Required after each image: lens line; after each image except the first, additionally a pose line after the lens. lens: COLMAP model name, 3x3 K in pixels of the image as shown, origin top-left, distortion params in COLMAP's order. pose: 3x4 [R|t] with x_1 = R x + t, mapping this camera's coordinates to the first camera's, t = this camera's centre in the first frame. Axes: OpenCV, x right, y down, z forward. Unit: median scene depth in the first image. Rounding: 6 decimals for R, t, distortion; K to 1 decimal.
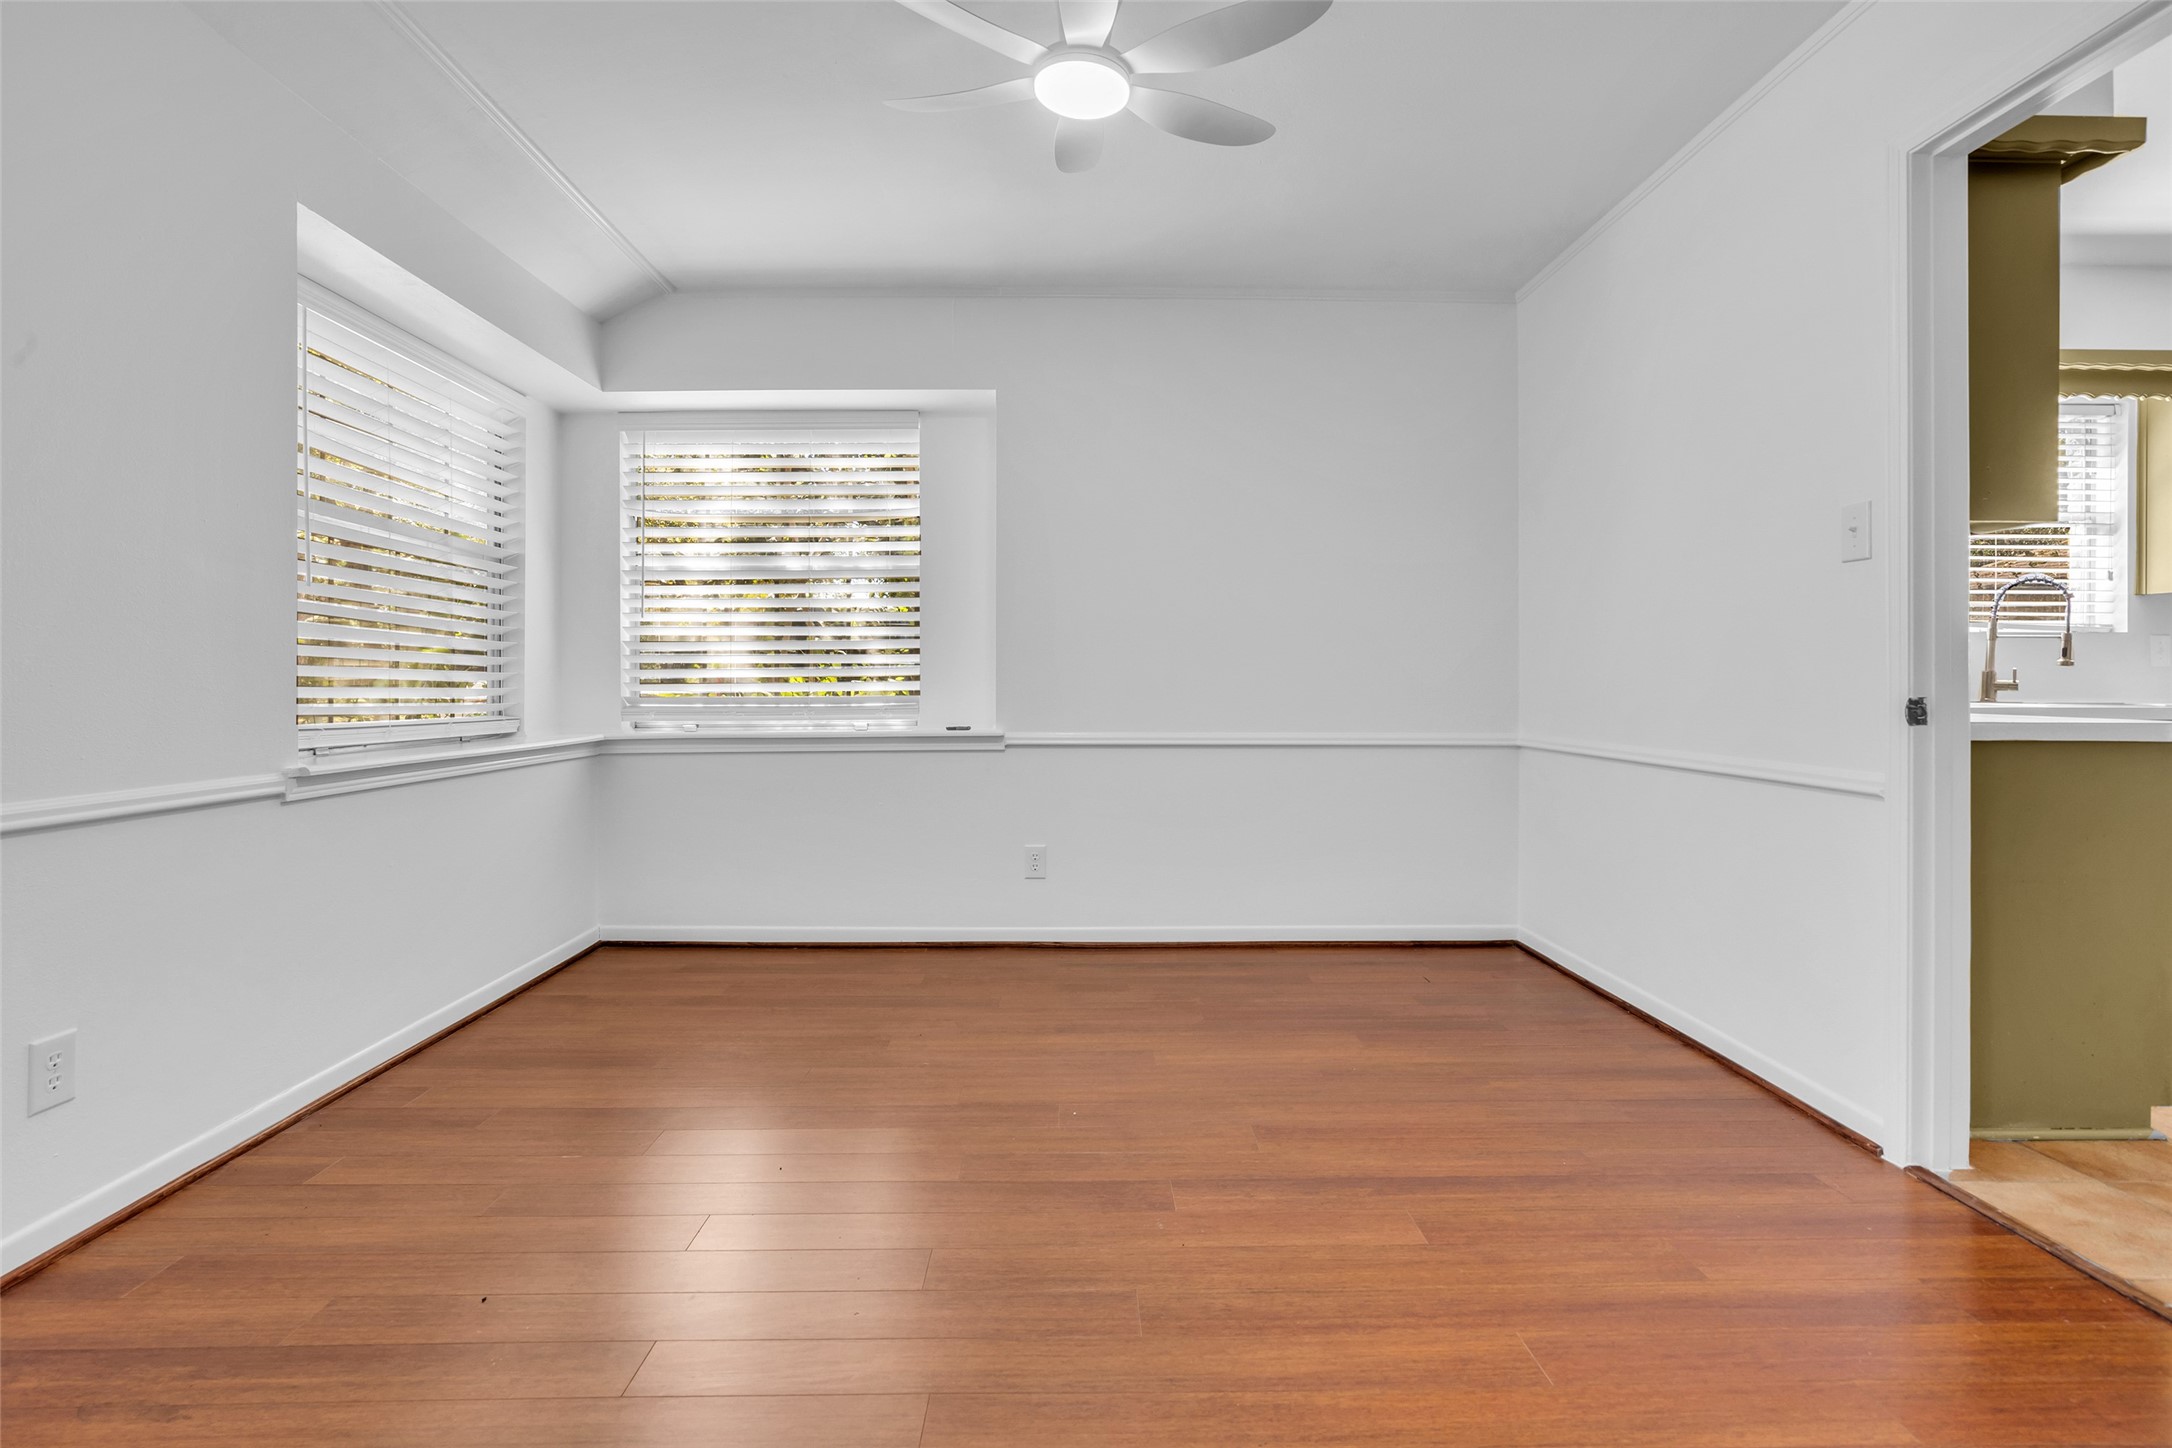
lens RADIAL K [[993.9, 0, 1086.4], [0, 993.9, 674.8], [0, 0, 1]] dist [-0.020637, 0.003902]
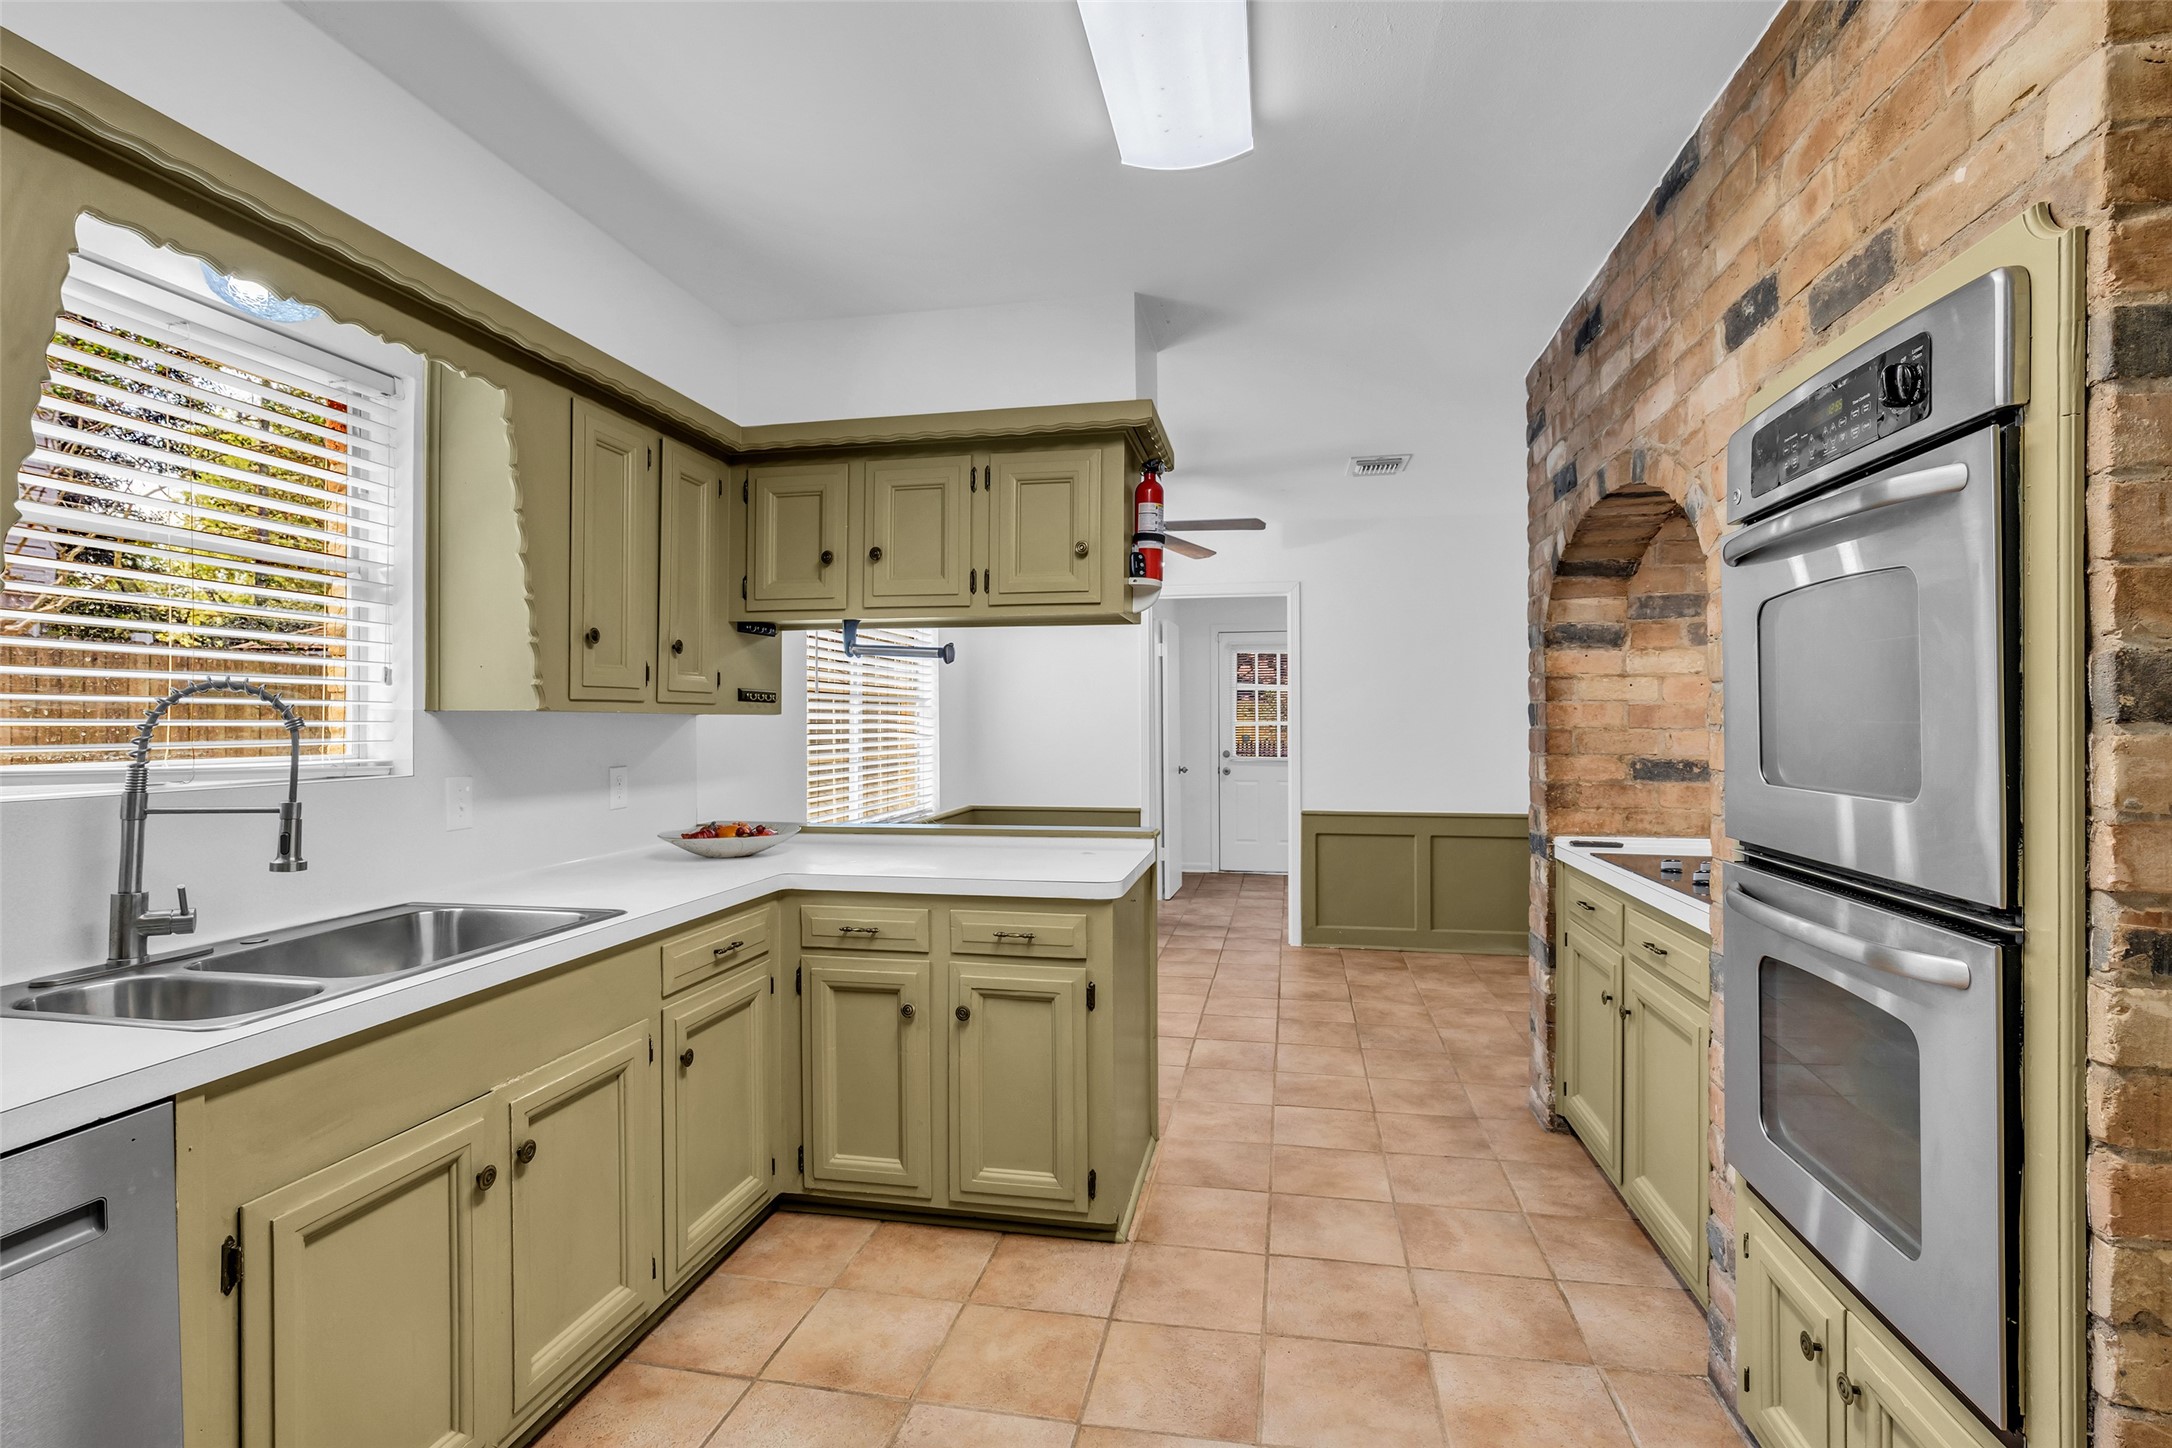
lens RADIAL K [[993.9, 0, 1086.5], [0, 993.9, 715.8], [0, 0, 1]] dist [-0.020637, 0.003902]
pose [[0.215644, -0.006338, 0.976451, 0.580703], [0.005927, 0.999969, 0.005182, -0.079185], [-0.976454, 0.004670, 0.215675, 0.483567]]
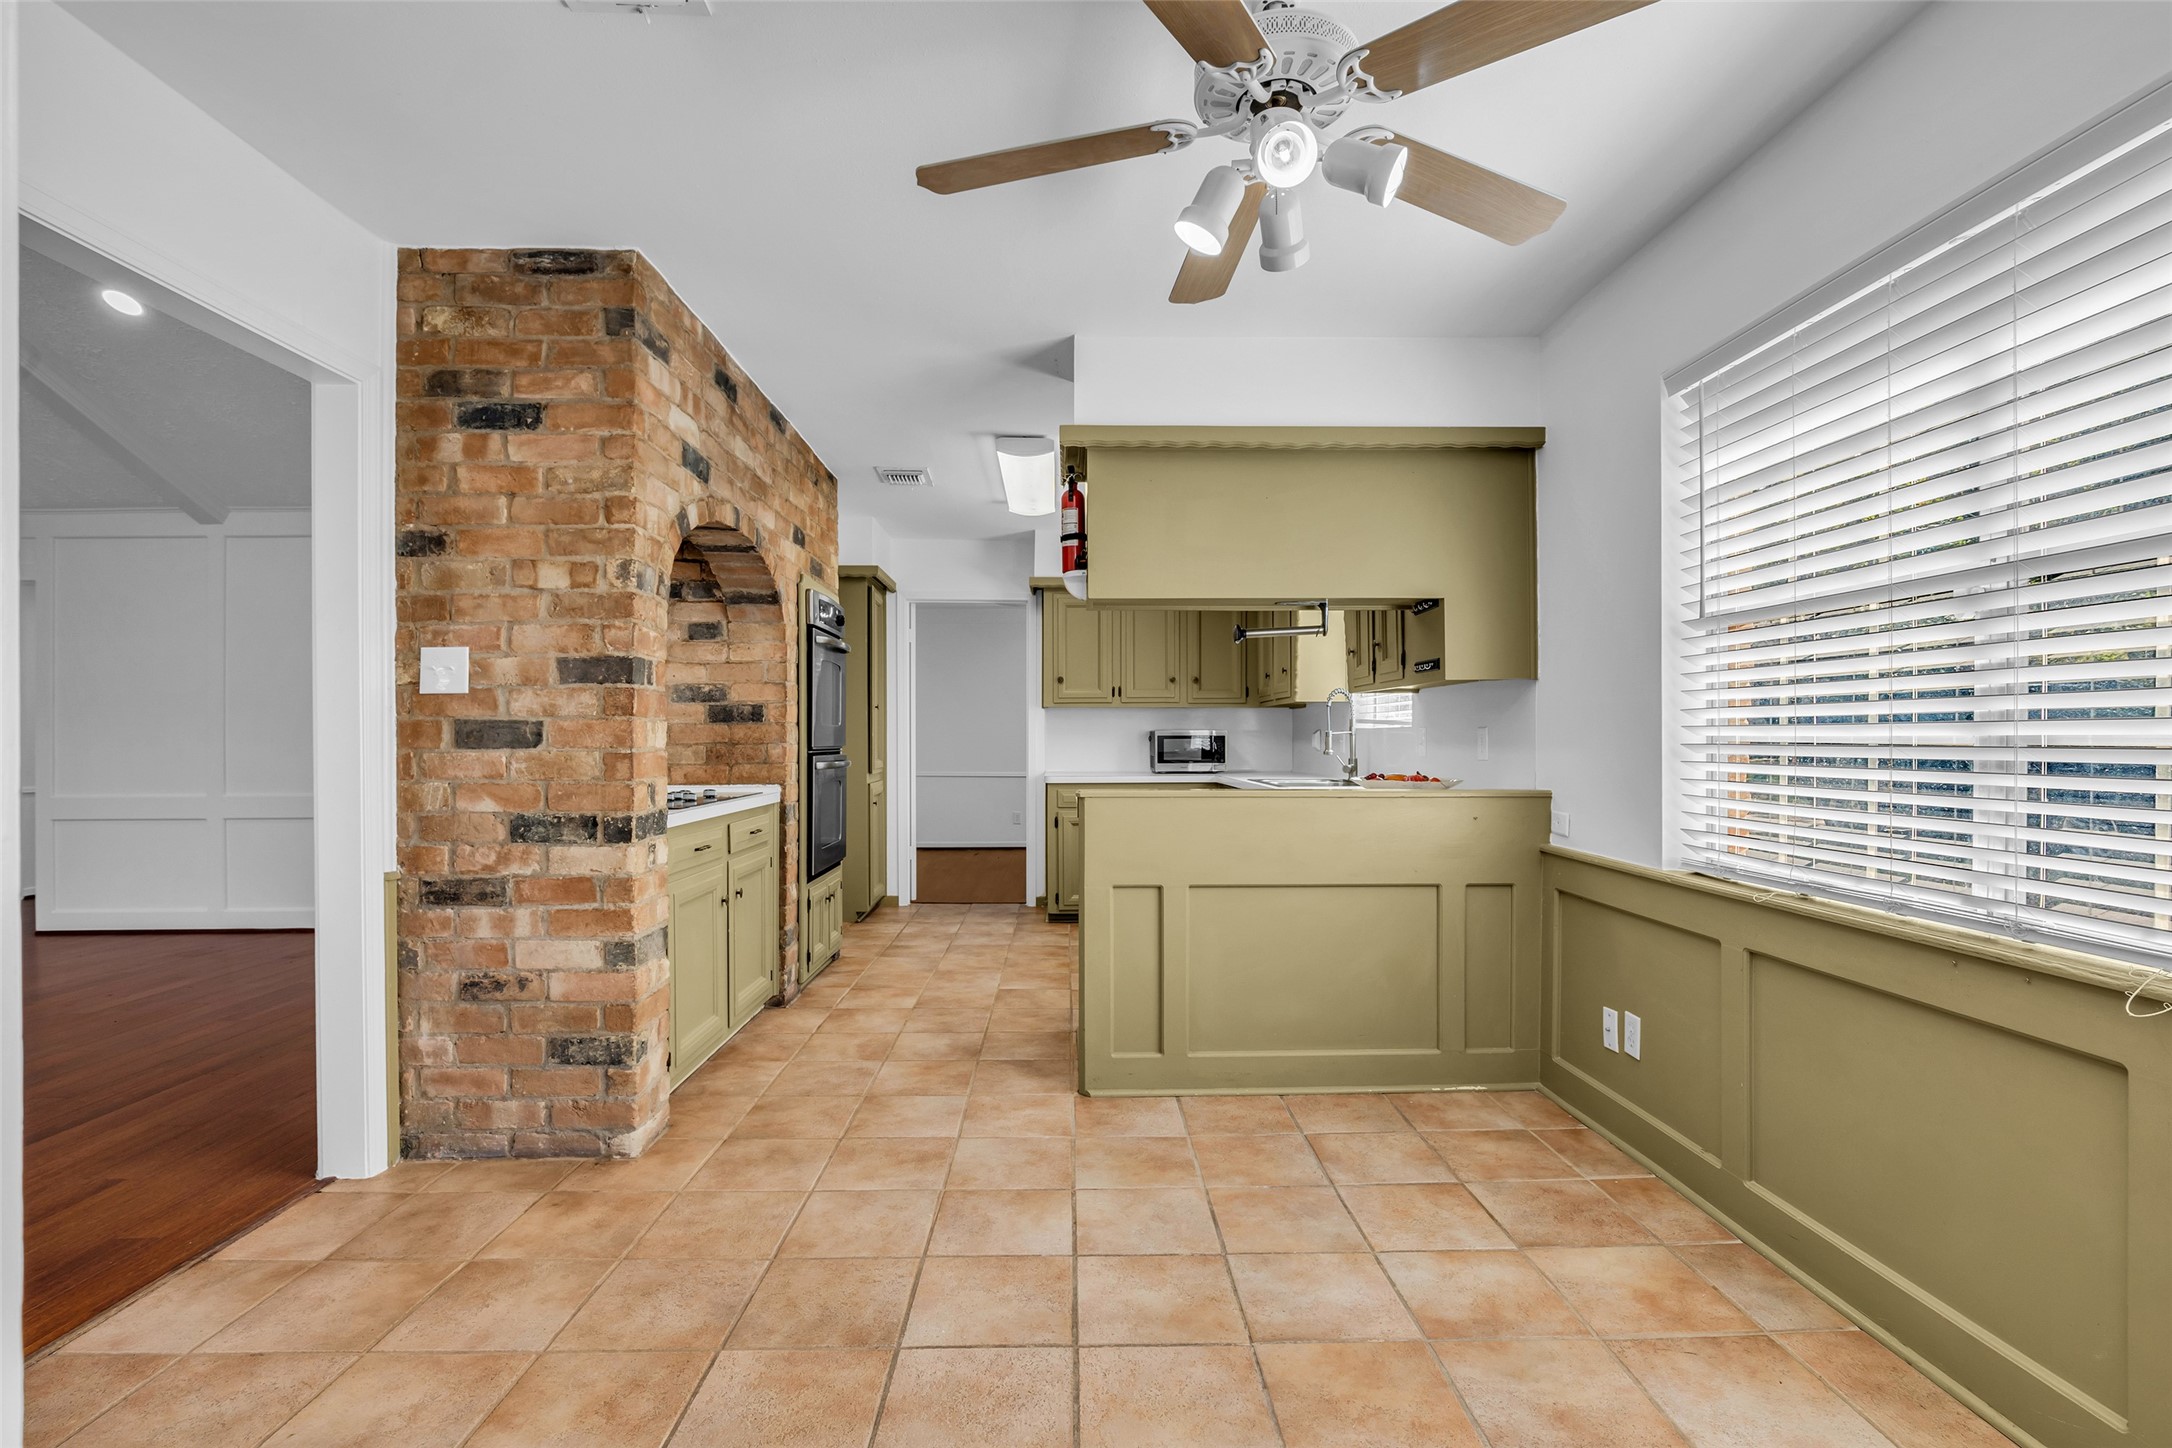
lens RADIAL K [[993.9, 0, 1076.7], [0, 993.9, 742.0], [0, 0, 1]] dist [-0.020637, 0.003902]
pose [[-0.007485, -0.007611, -0.999943, 2.262982], [0.000675, 0.999971, -0.007616, -0.015363], [0.999972, -0.000732, -0.007480, 0.610678]]
